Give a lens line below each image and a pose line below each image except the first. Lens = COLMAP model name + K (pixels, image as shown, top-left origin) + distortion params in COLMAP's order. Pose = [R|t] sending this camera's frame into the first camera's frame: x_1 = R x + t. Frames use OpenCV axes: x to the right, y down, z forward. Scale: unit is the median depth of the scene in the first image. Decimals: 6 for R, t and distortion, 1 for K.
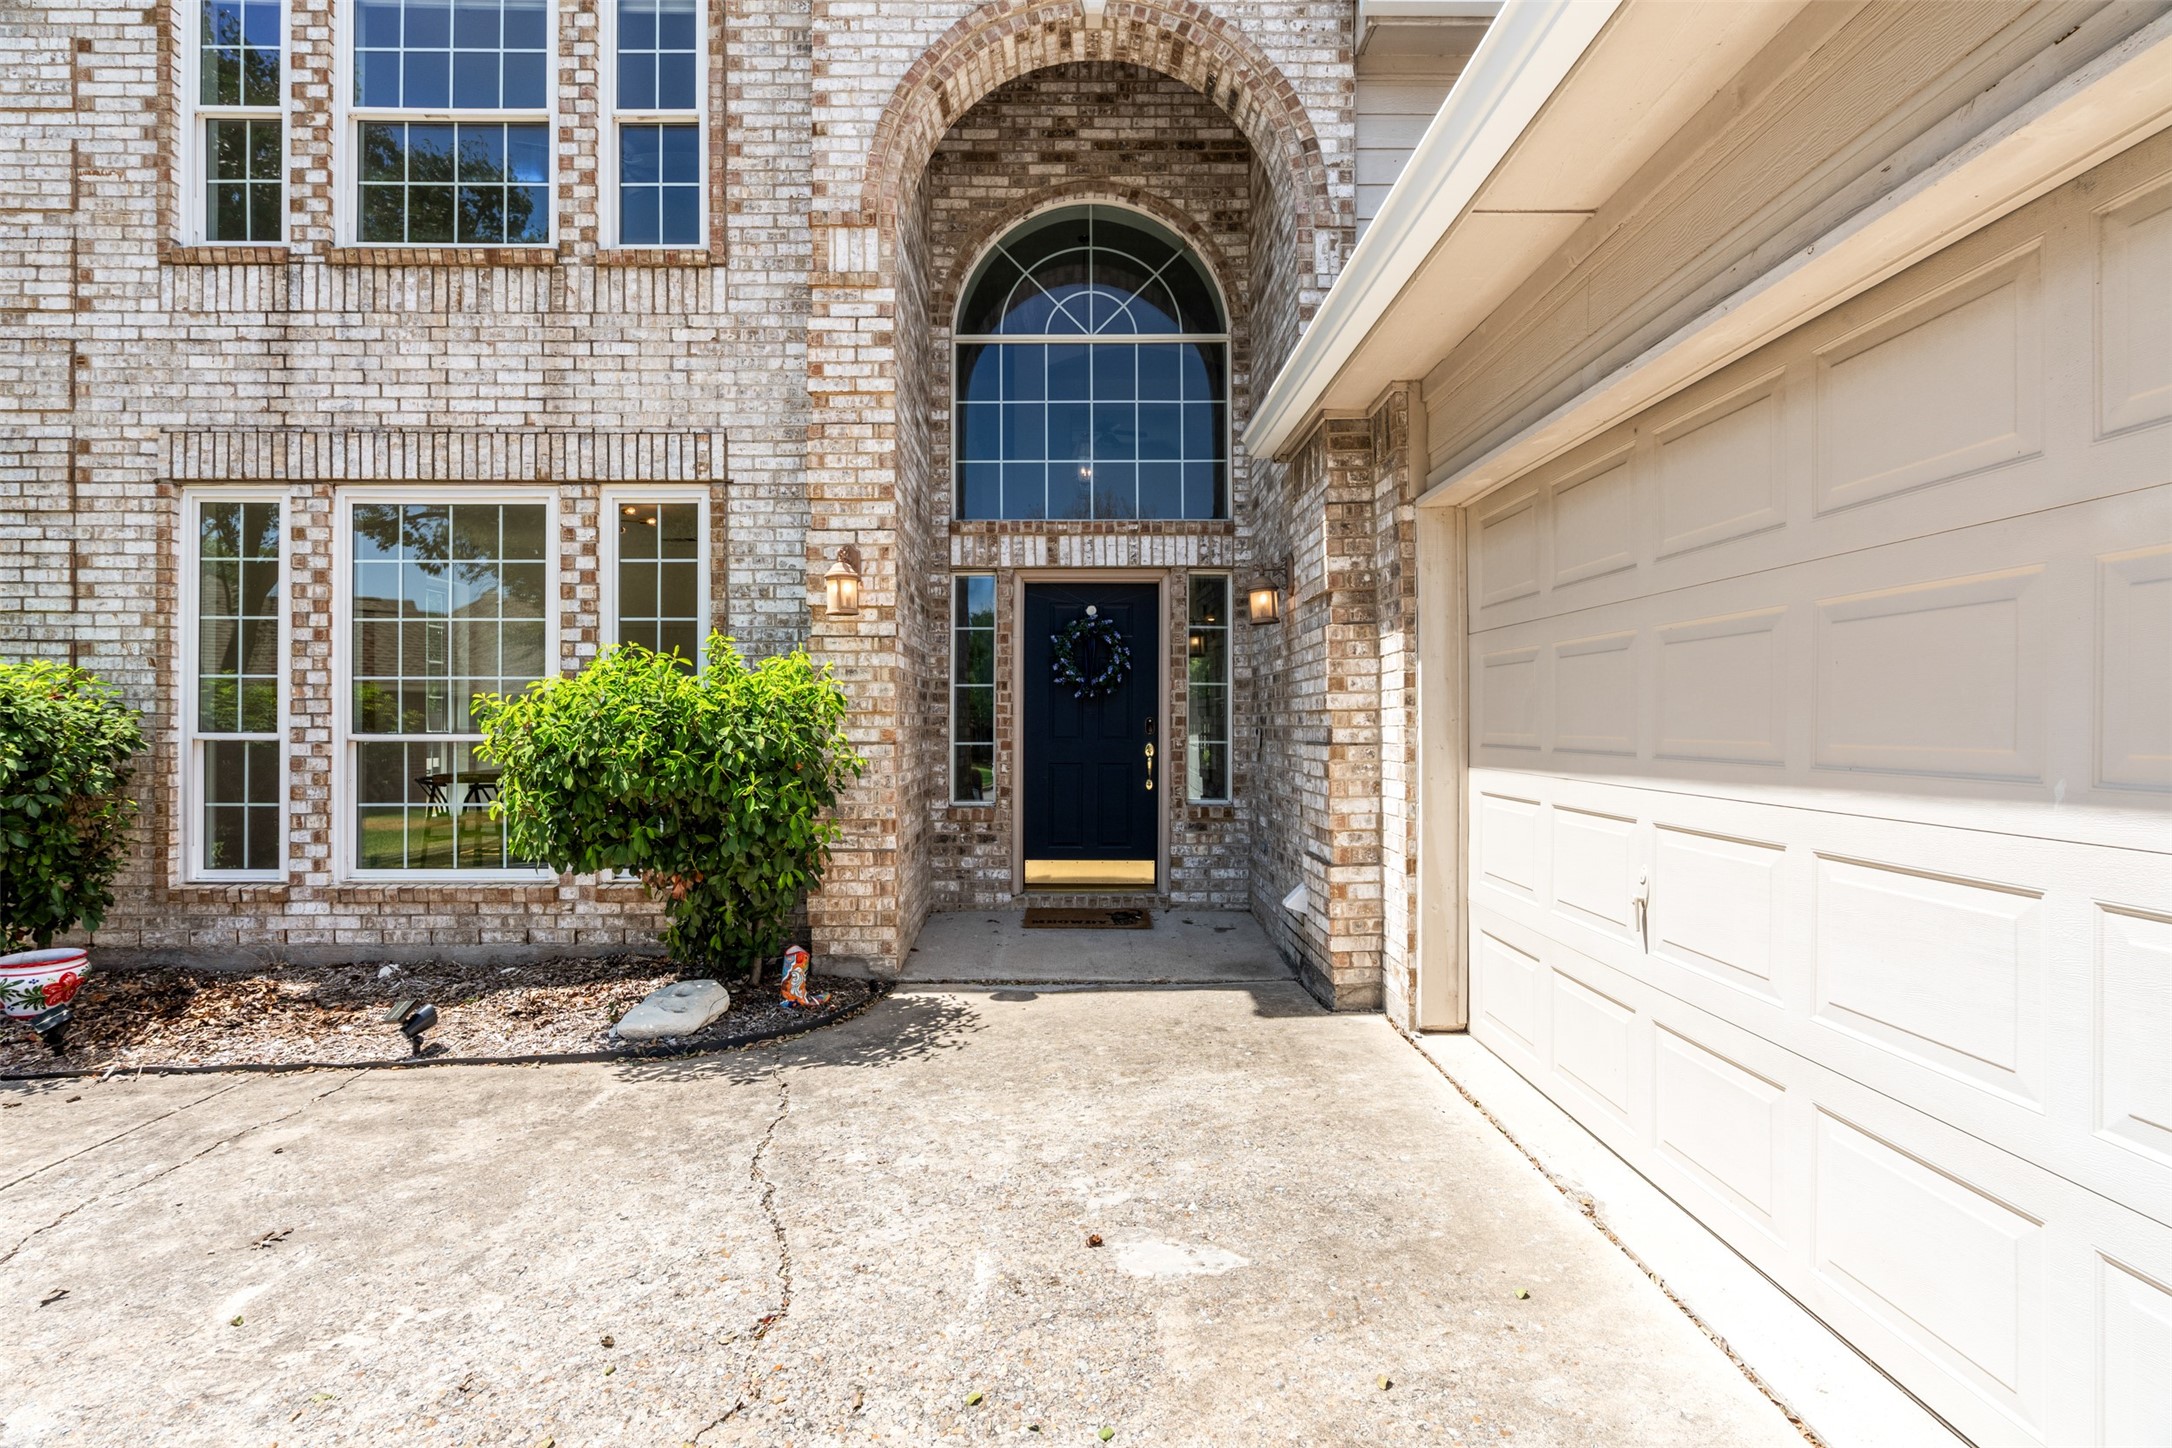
lens RADIAL K [[984.0, 0, 1078.9], [0, 984.0, 702.8], [0, 0, 1]] dist [-0.004572, -0.000931]
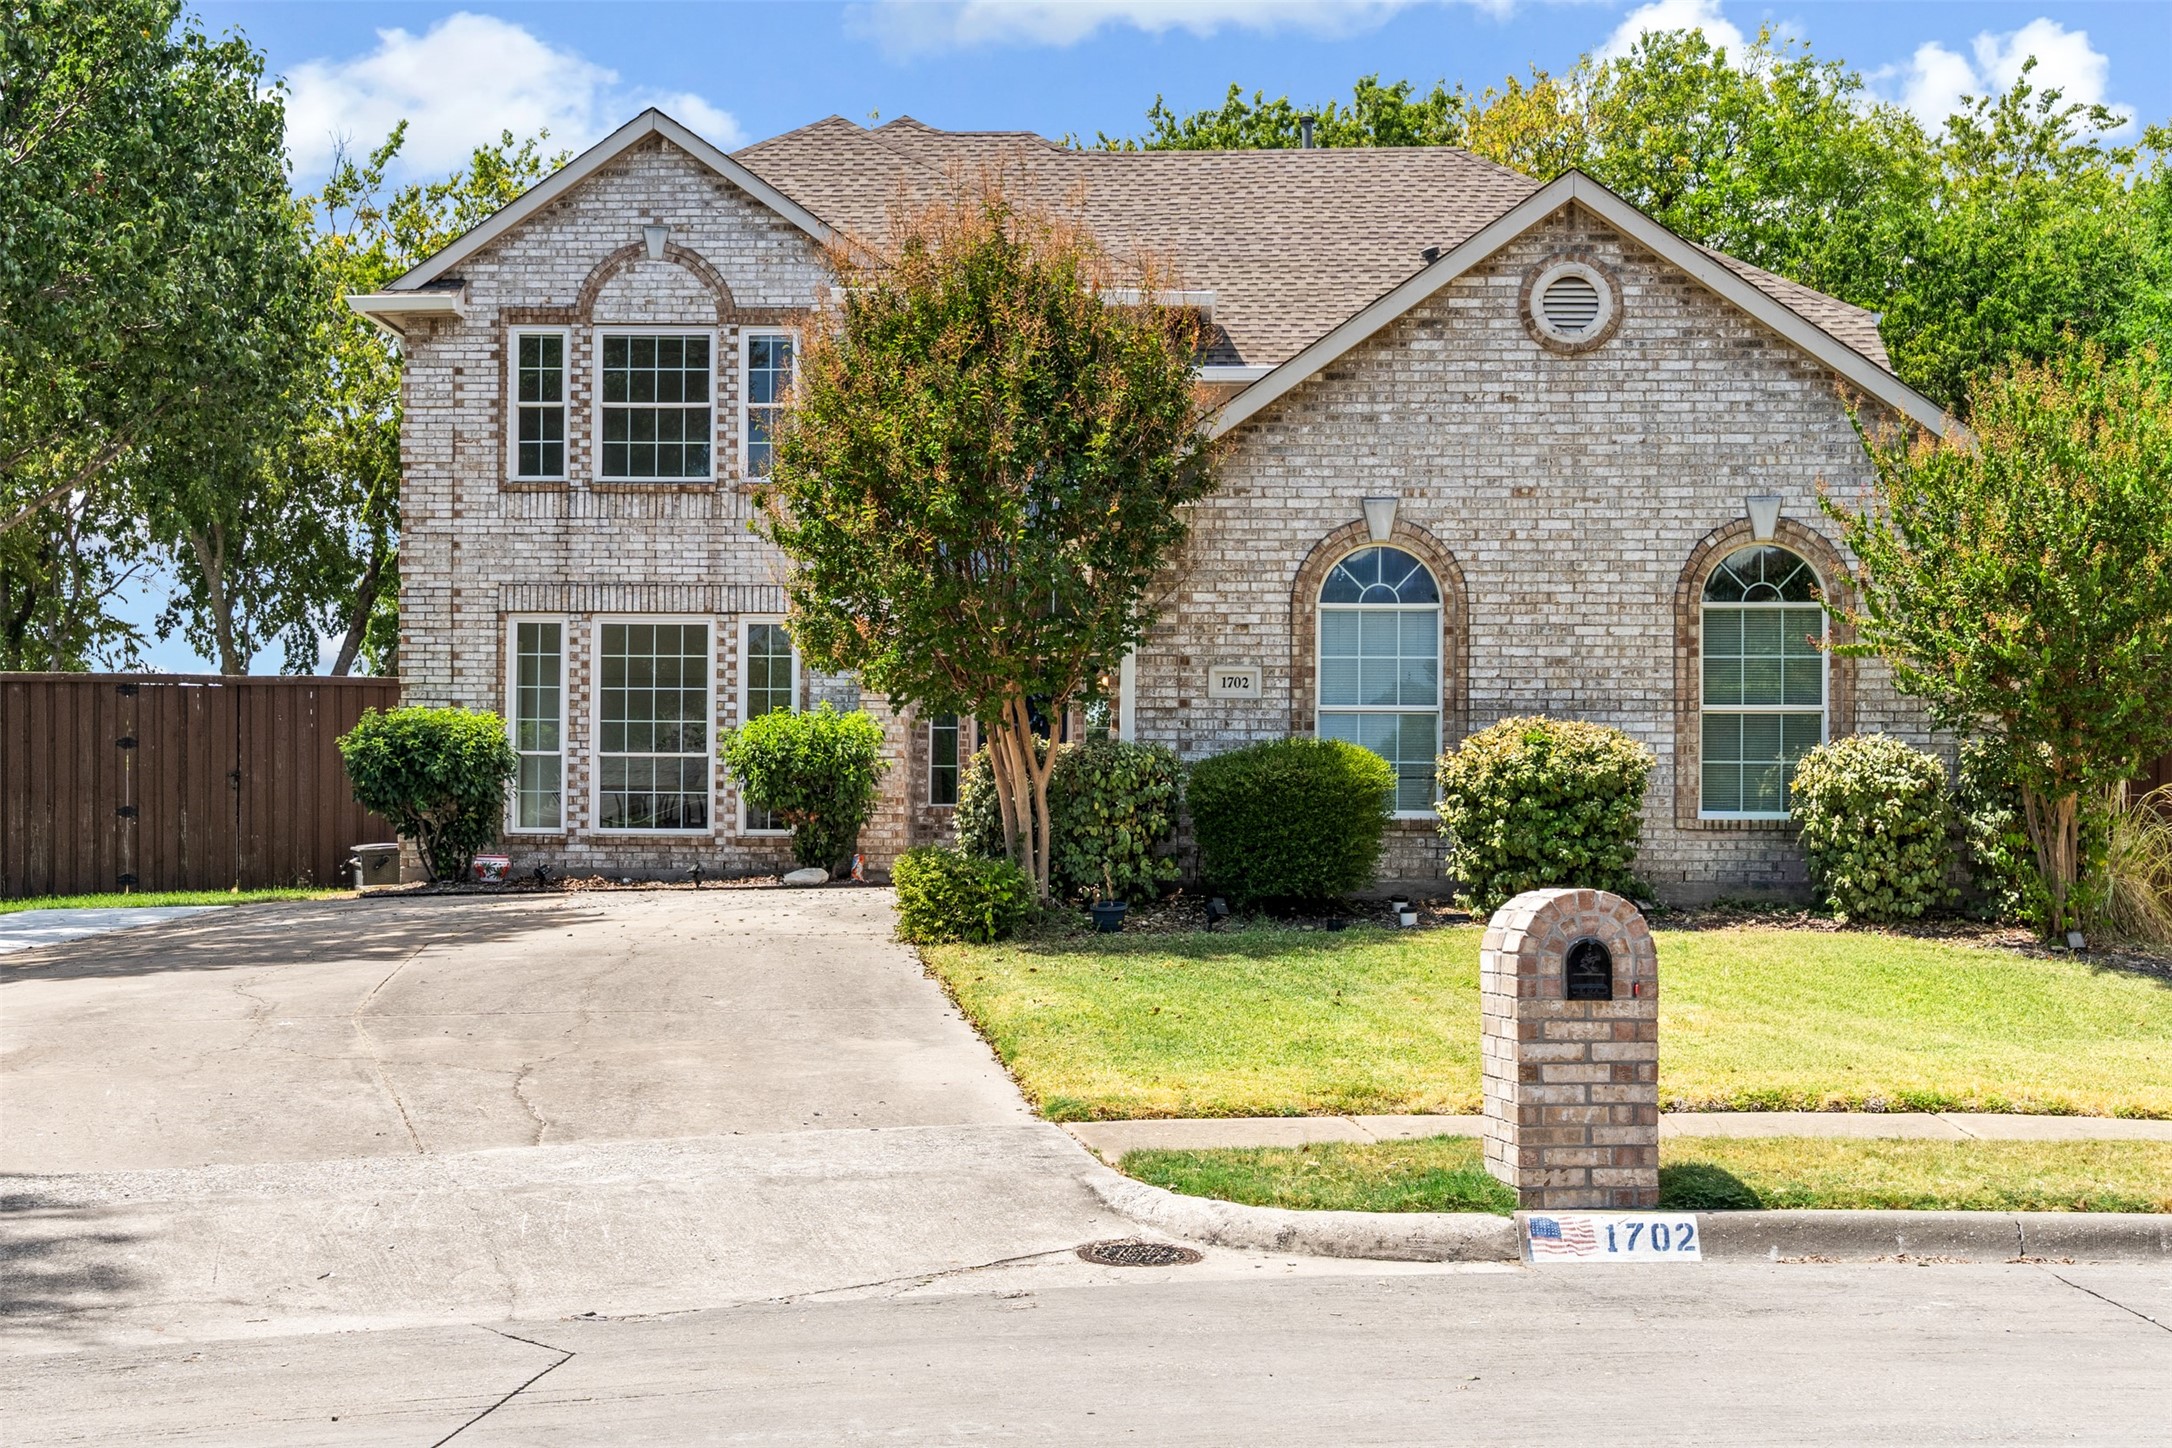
lens RADIAL K [[3065.5, 0, 1087.3], [0, 3065.5, 731.7], [0, 0, 1]] dist [0.031256, 0.000000]
pose [[0.998397, 0.006377, -0.056234, 0.468838], [-0.007301, 0.999841, -0.016248, 0.079807], [0.056122, 0.016633, 0.998285, -4.591175]]
